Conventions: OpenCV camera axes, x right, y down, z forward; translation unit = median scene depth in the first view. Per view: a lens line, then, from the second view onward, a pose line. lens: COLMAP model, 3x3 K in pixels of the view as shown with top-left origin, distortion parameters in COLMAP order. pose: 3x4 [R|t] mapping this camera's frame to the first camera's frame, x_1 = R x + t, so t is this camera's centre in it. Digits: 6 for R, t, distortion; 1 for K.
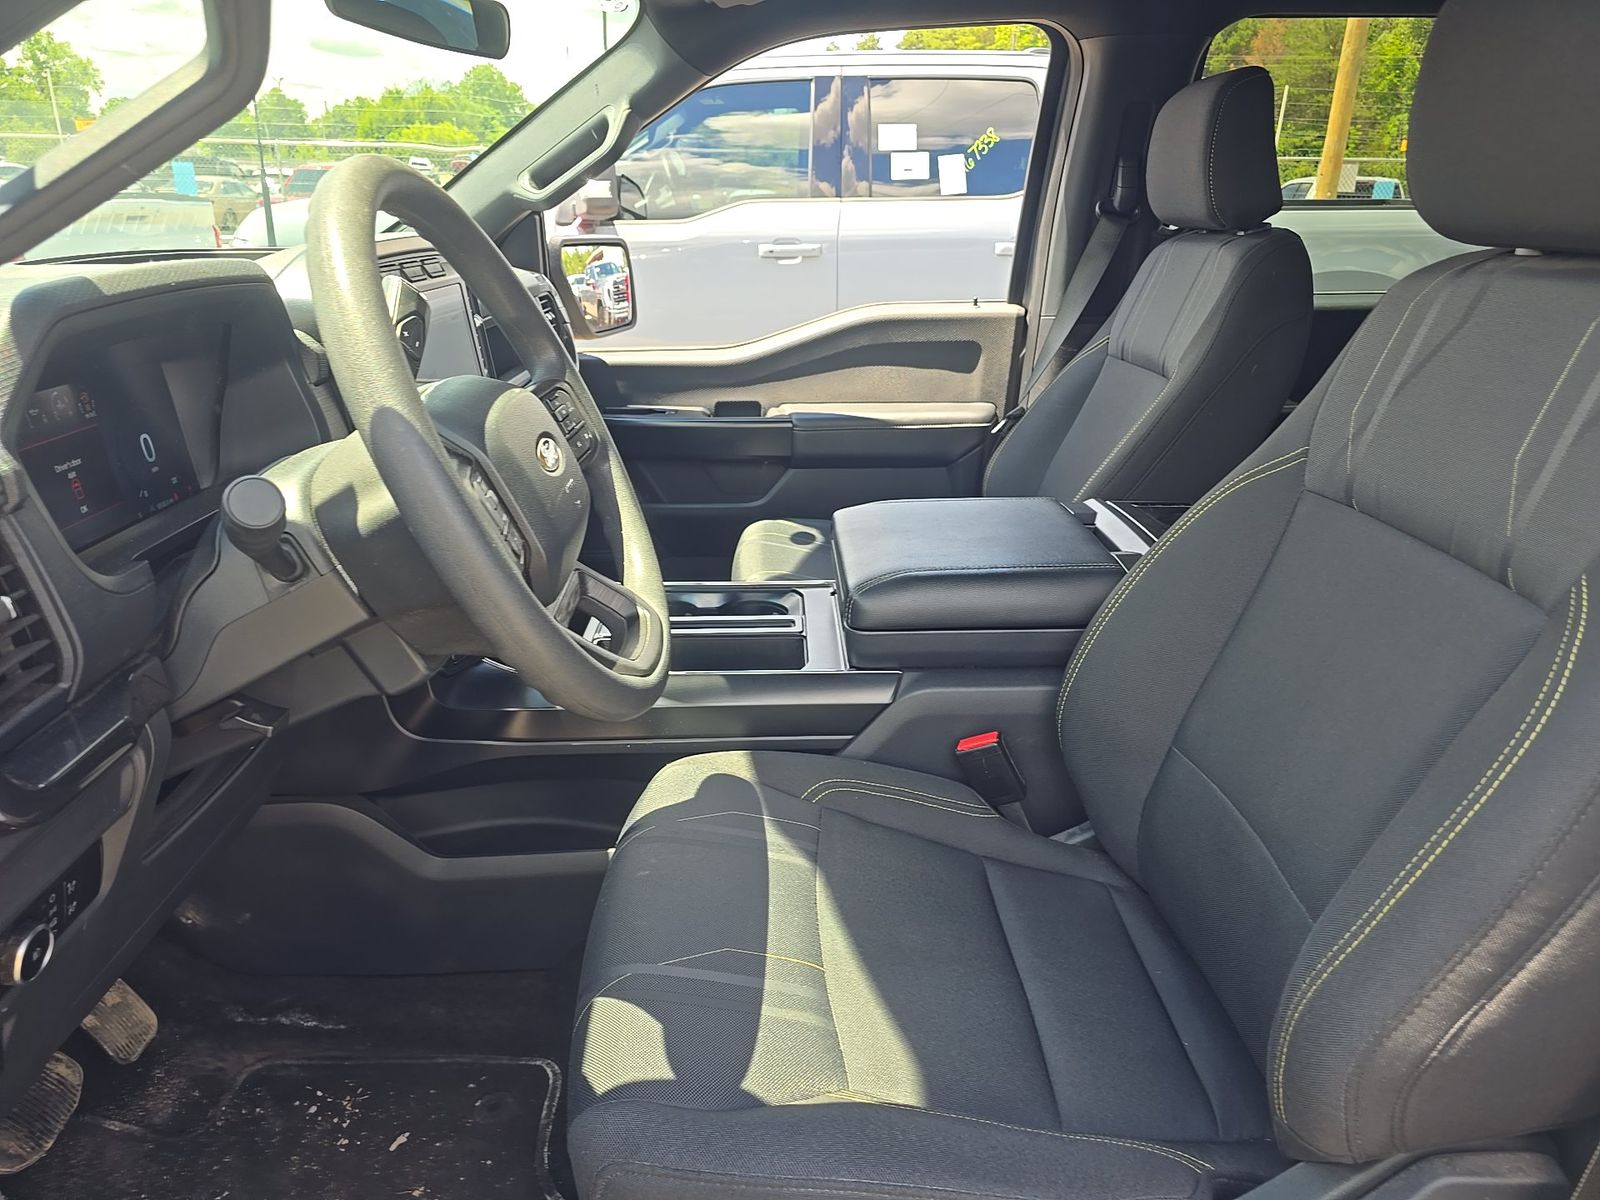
lens RADIAL K [[1071.5, 0, 792.7], [0, 1071.5, 609.8], [0, 0, 1]] dist [0.025914, -0.020918]
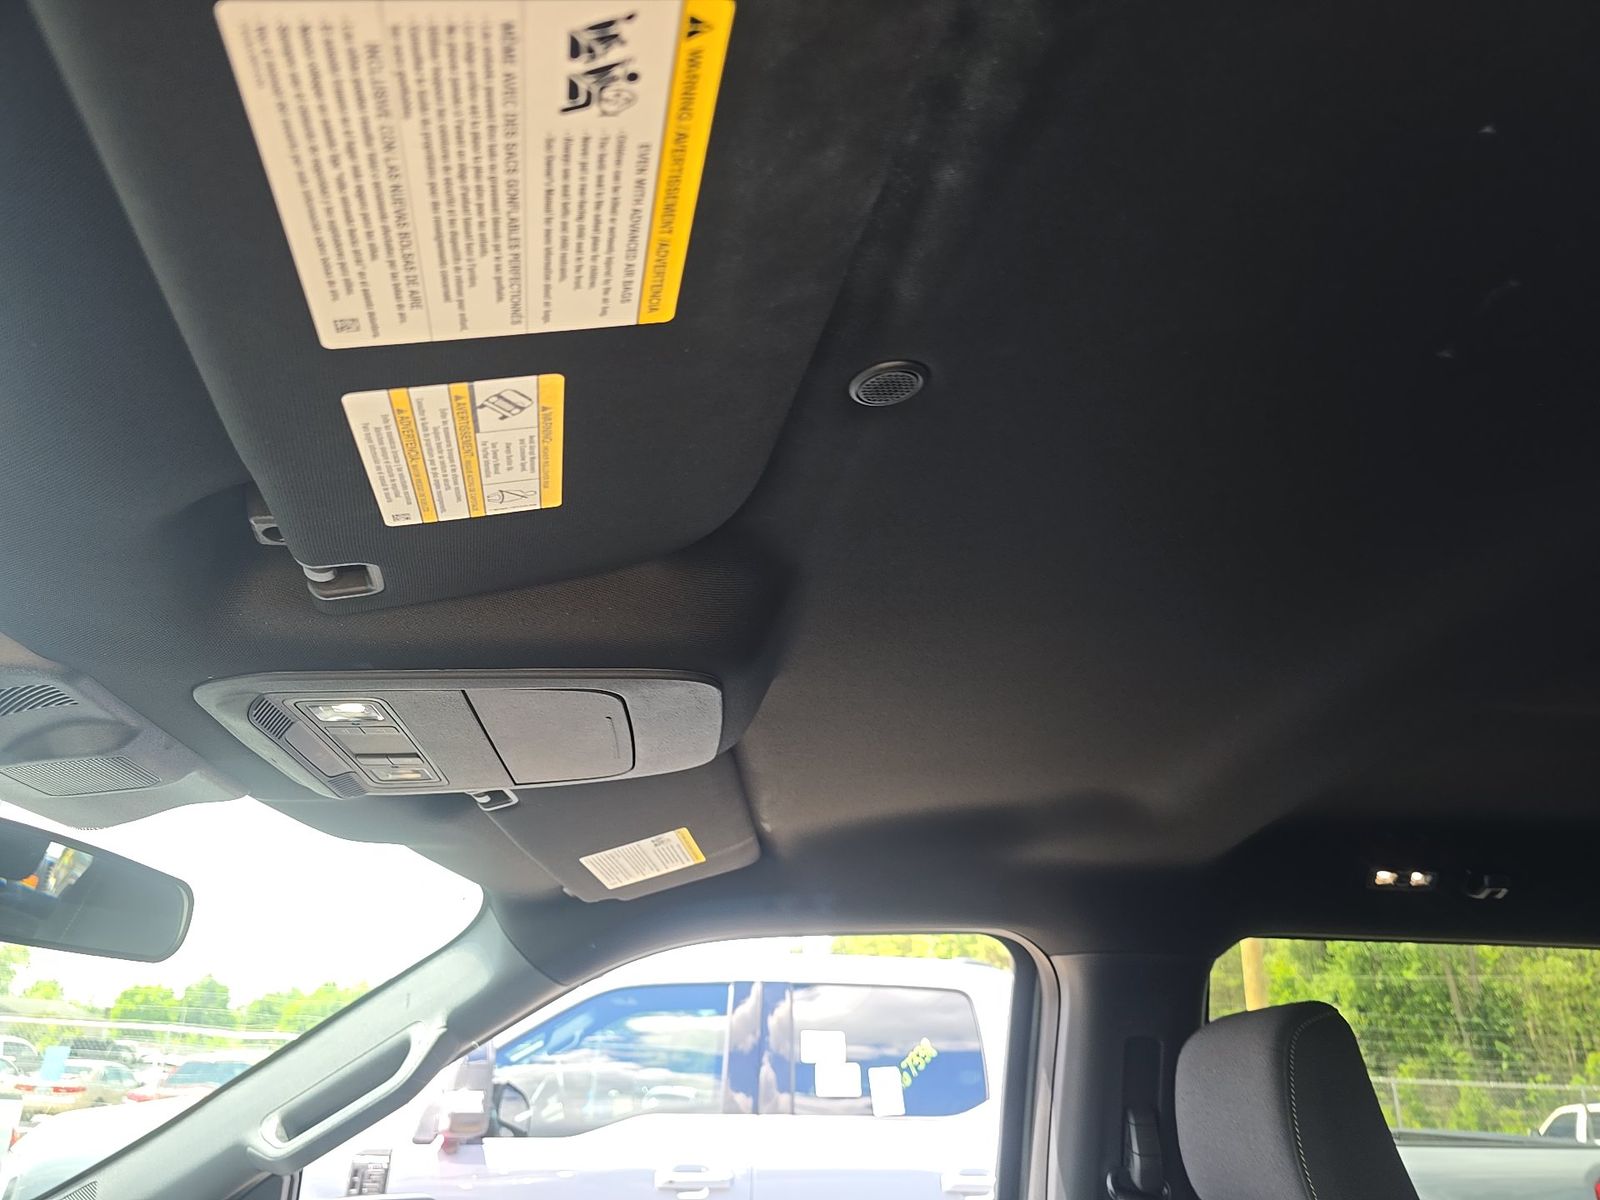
lens RADIAL K [[1079.4, 0, 800.0], [0, 1079.4, 600.0], [0, 0, 1]] dist [0.004603, -0.004905]
pose [[0.997493, 0.044468, 0.055045, 0.012624], [0.008108, 0.700935, -0.713179, -0.057646], [-0.070297, 0.711838, 0.698817, 0.106823]]
